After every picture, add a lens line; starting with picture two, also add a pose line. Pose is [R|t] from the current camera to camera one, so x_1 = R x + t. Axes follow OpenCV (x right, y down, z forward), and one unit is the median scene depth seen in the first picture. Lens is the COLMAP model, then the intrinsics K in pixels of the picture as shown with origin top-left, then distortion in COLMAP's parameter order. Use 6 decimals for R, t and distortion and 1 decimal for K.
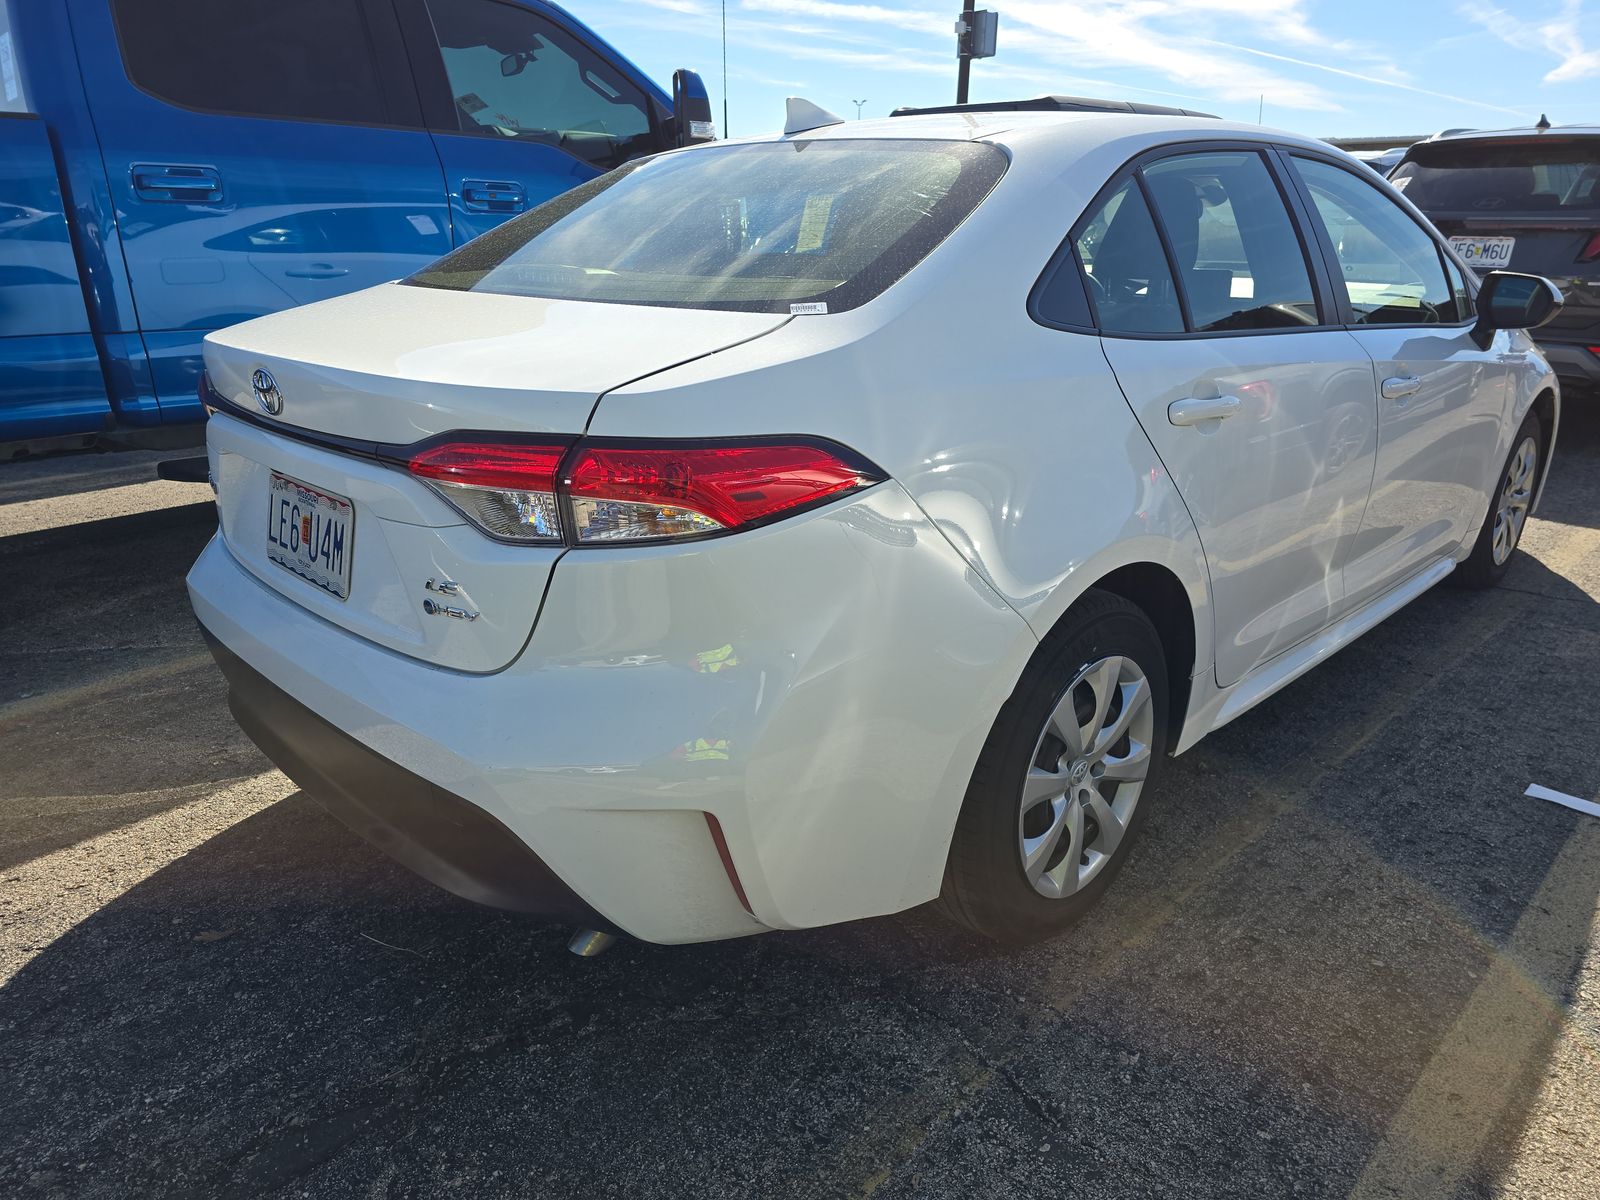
lens RADIAL K [[1074.7, 0, 800.0], [0, 1074.7, 600.0], [0, 0, 1]] dist [0.050159, -0.047942]
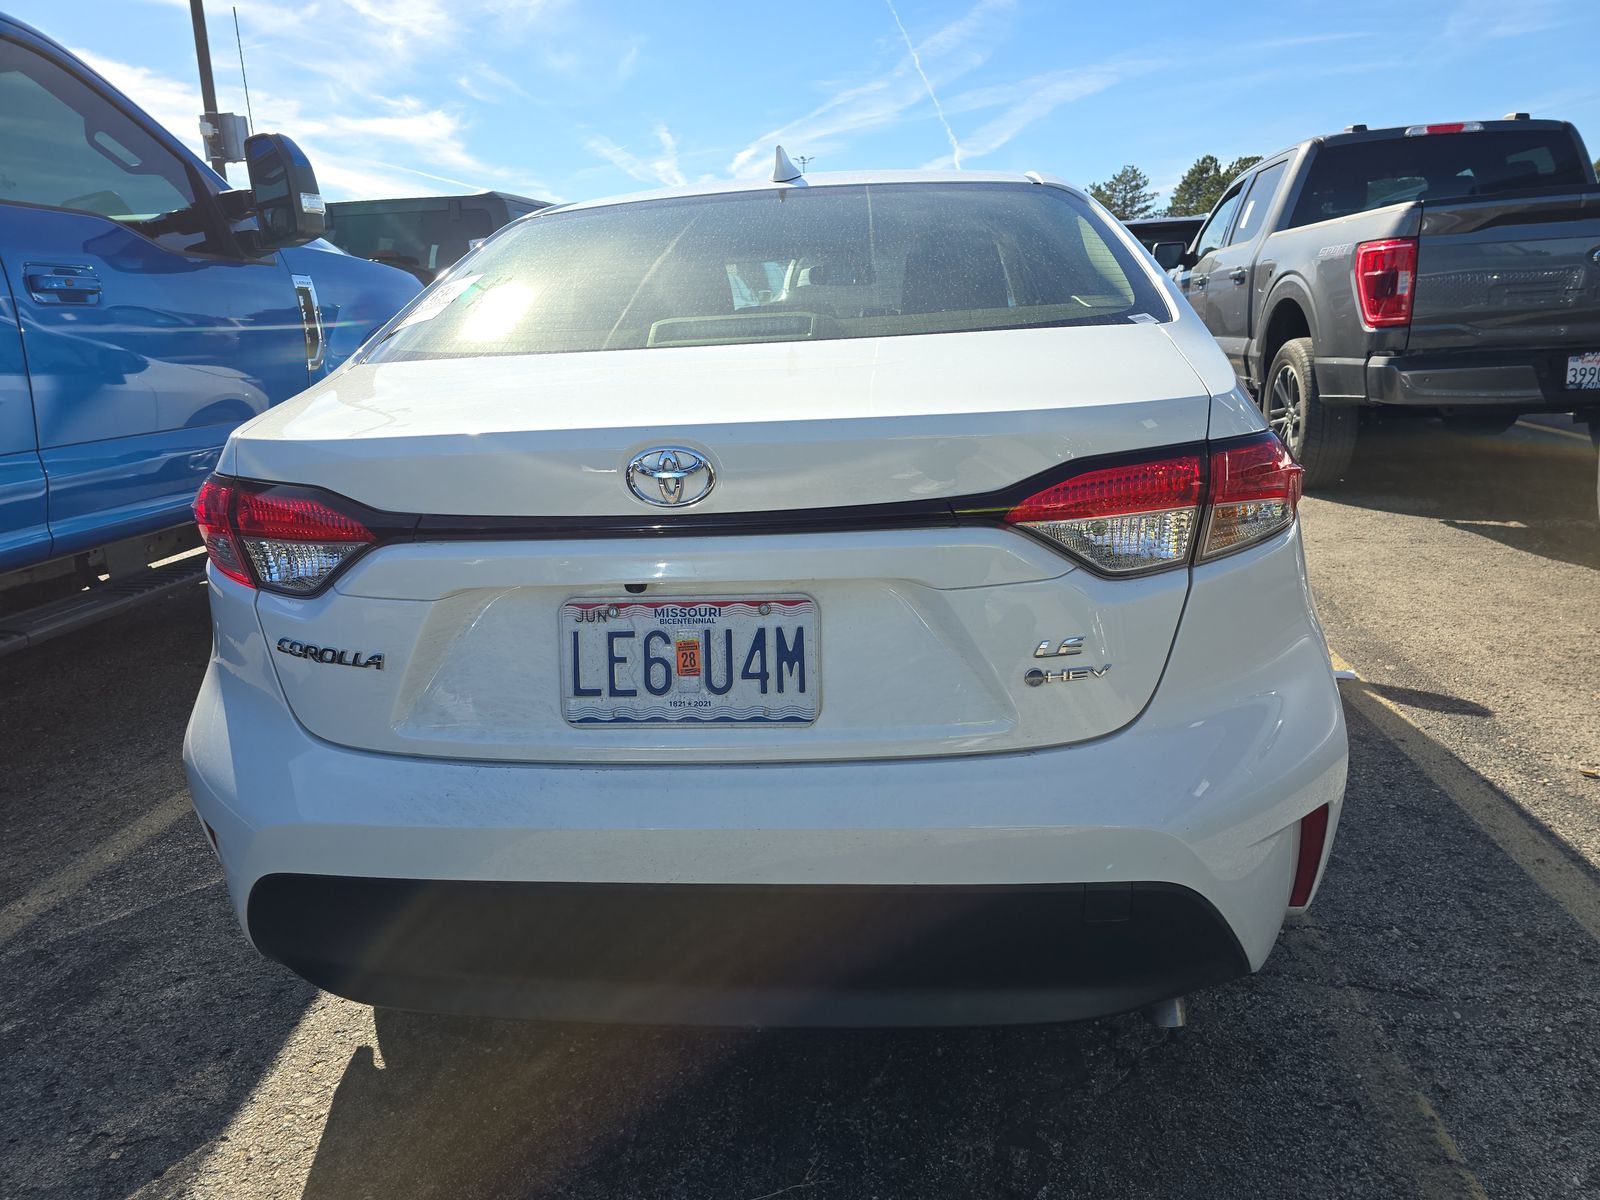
lens RADIAL K [[1074.7, 0, 800.0], [0, 1074.7, 600.0], [0, 0, 1]] dist [0.050159, -0.047942]
pose [[0.784310, -0.198841, 0.587640, -0.807590], [0.252330, 0.967596, -0.009372, -0.075539], [-0.566734, 0.155630, 0.809068, 0.350697]]
